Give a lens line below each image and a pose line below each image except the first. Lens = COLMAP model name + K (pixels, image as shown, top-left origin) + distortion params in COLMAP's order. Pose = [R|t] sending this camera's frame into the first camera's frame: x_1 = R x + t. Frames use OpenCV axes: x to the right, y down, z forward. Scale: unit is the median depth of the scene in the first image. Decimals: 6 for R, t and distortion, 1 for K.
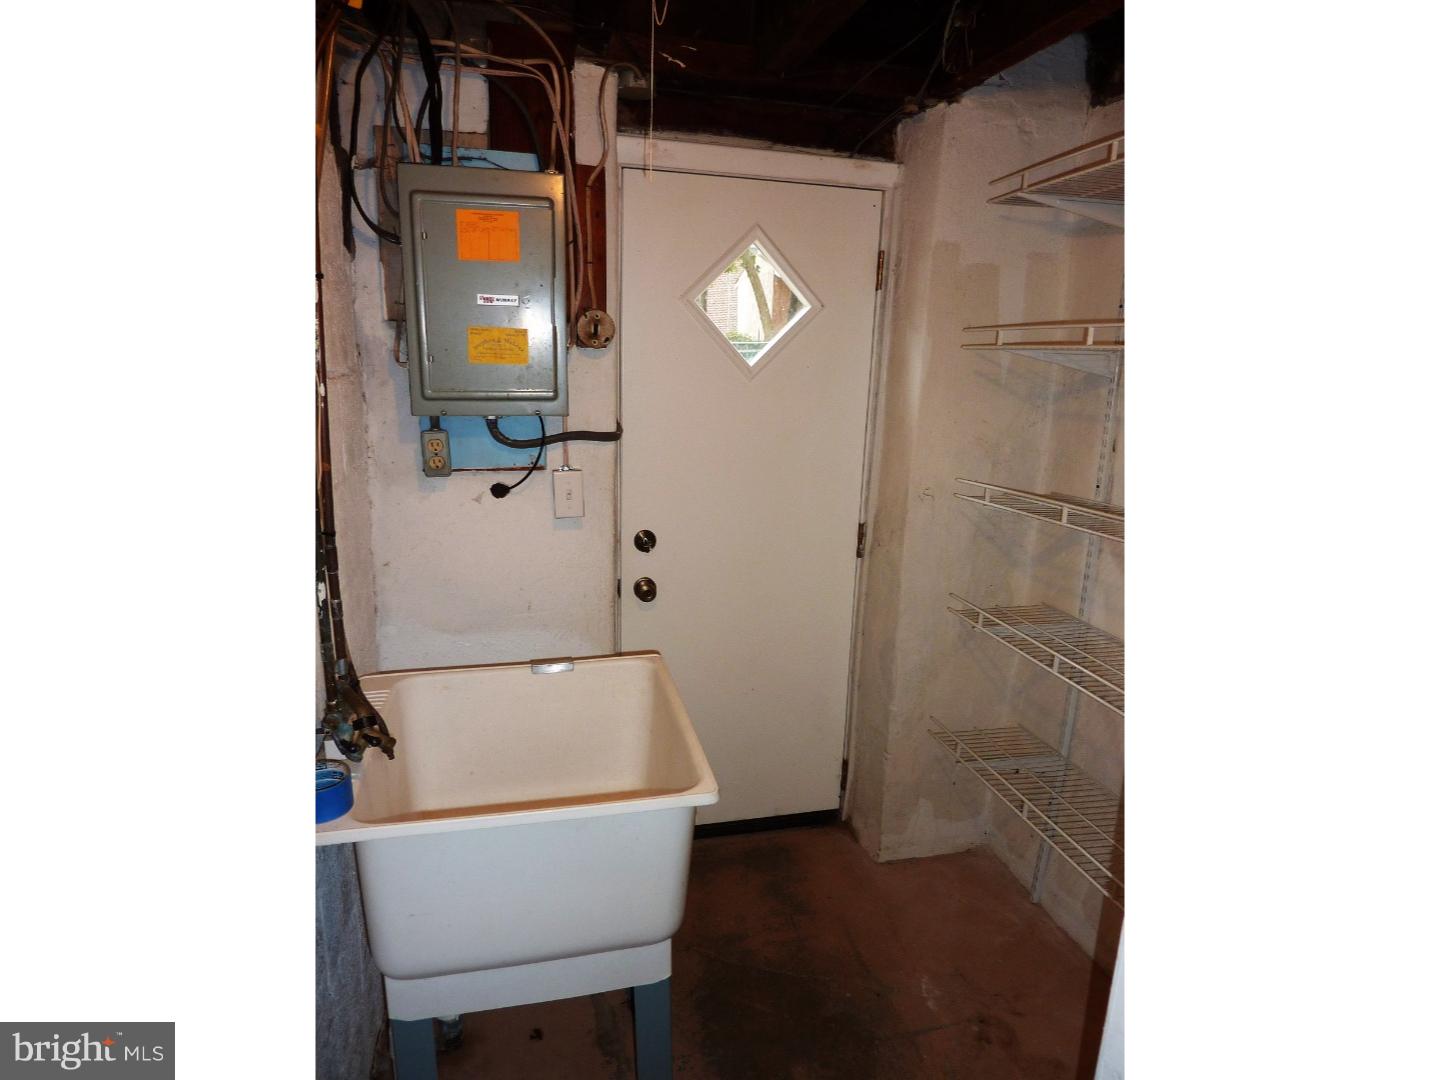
lens RADIAL K [[1082.5, 0, 720.0], [0, 1082.5, 540.0], [0, 0, 1]] dist [0.010611, -0.056653]
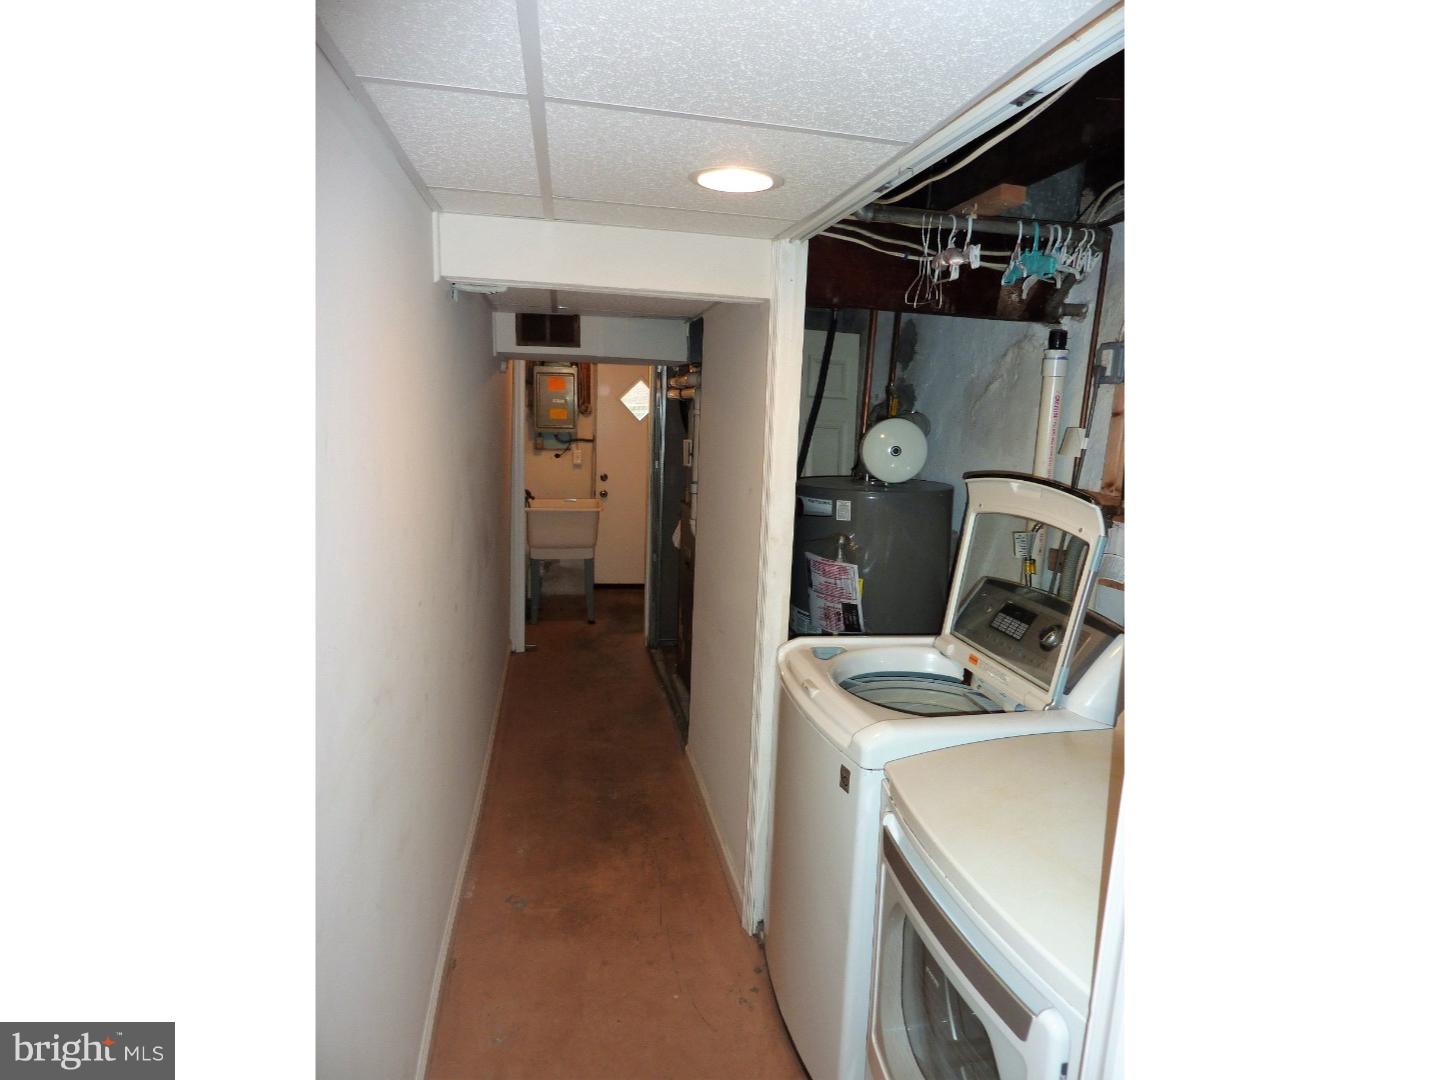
lens RADIAL K [[1082.5, 0, 720.0], [0, 1082.5, 540.0], [0, 0, 1]] dist [0.010611, -0.056653]
pose [[0.998931, 0.024362, -0.039293, 0.462030], [-0.026382, 0.998313, -0.051726, 0.394483], [0.037966, 0.052707, 0.997888, -2.438801]]
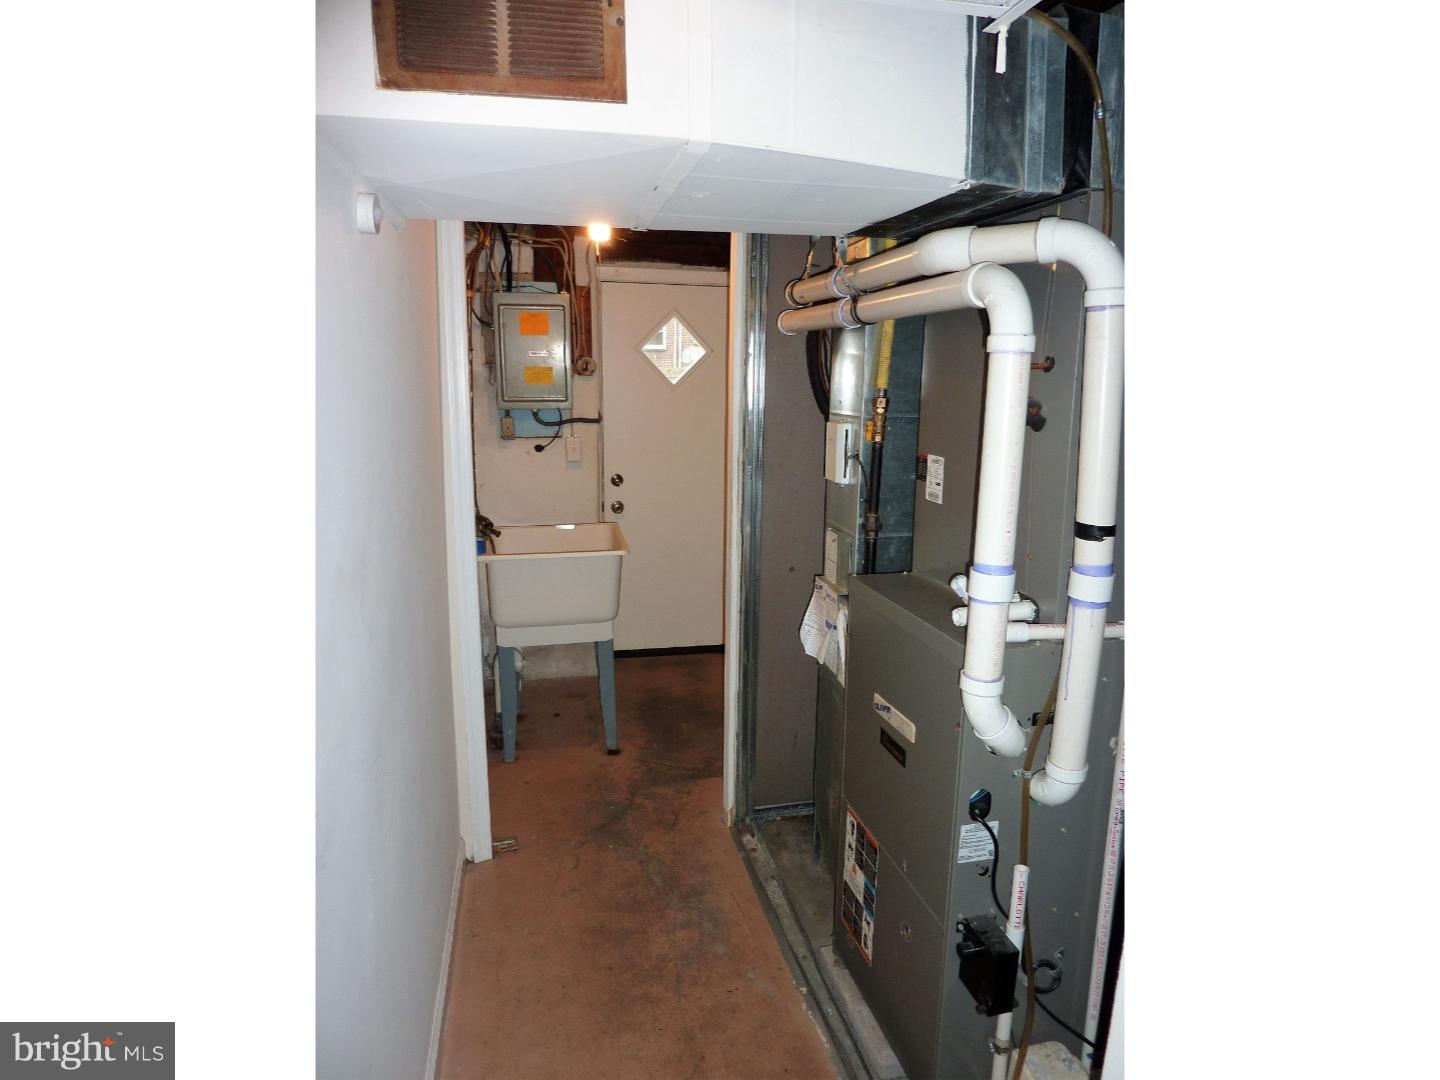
lens RADIAL K [[1082.5, 0, 720.0], [0, 1082.5, 540.0], [0, 0, 1]] dist [0.010611, -0.056653]
pose [[0.999802, -0.007397, -0.018450, 0.166994], [0.007092, 0.999838, -0.016527, 0.161997], [0.018569, 0.016393, 0.999693, -0.995000]]
